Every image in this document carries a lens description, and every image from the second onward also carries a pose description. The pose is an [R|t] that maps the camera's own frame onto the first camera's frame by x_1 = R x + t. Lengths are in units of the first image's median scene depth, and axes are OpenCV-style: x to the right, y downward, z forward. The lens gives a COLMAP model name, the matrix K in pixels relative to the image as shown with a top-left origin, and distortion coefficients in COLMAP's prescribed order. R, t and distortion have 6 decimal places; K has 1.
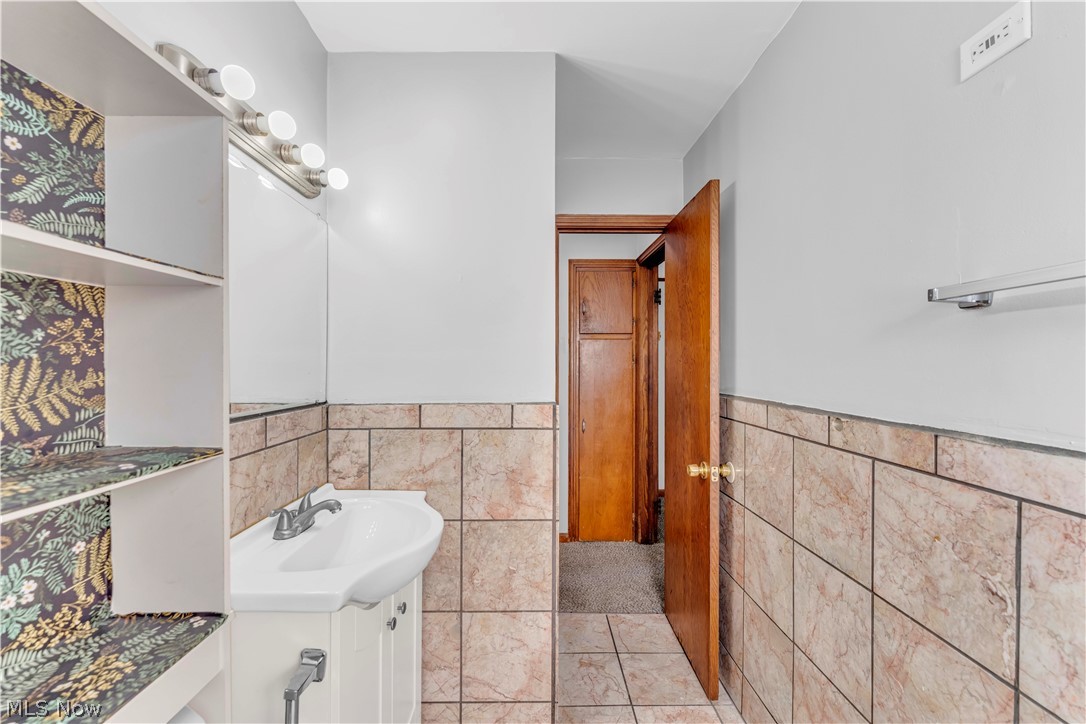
lens RADIAL K [[450.8, 0, 541.8], [0, 450.8, 359.5], [0, 0, 1]] dist [-0.001350, -0.000295]
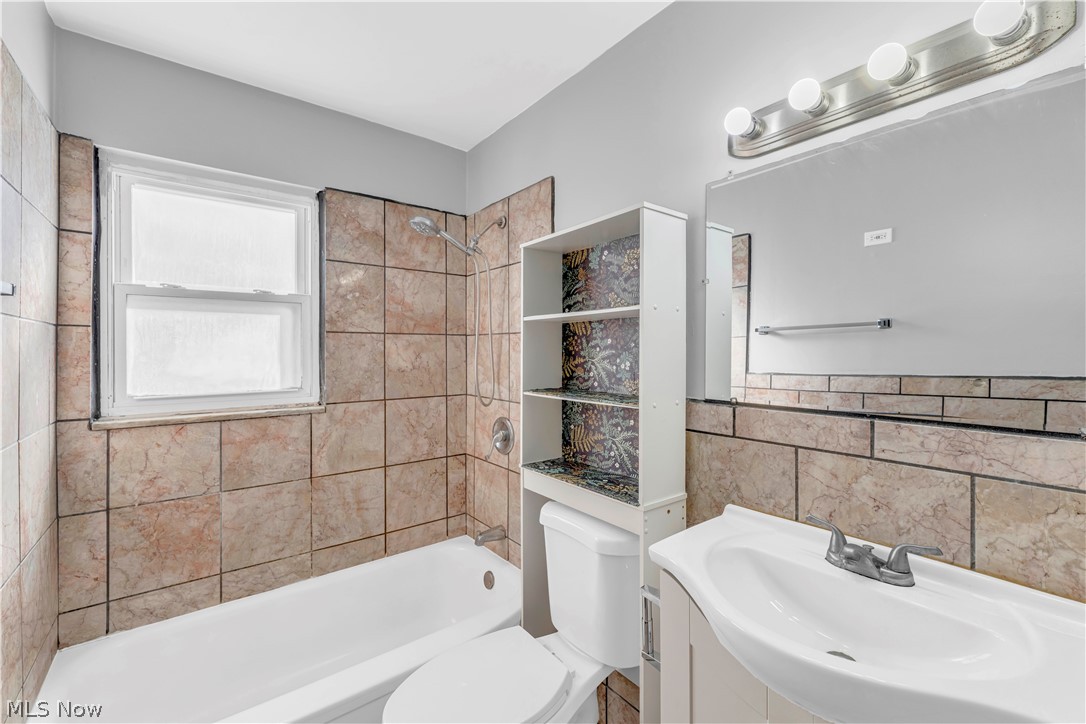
lens RADIAL K [[450.8, 0, 541.8], [0, 450.8, 359.5], [0, 0, 1]] dist [-0.001350, -0.000295]
pose [[-0.693315, -0.004673, -0.720619, 0.915220], [-0.001703, 0.999987, -0.004847, 0.052156], [0.720632, -0.002133, -0.693314, 2.617600]]
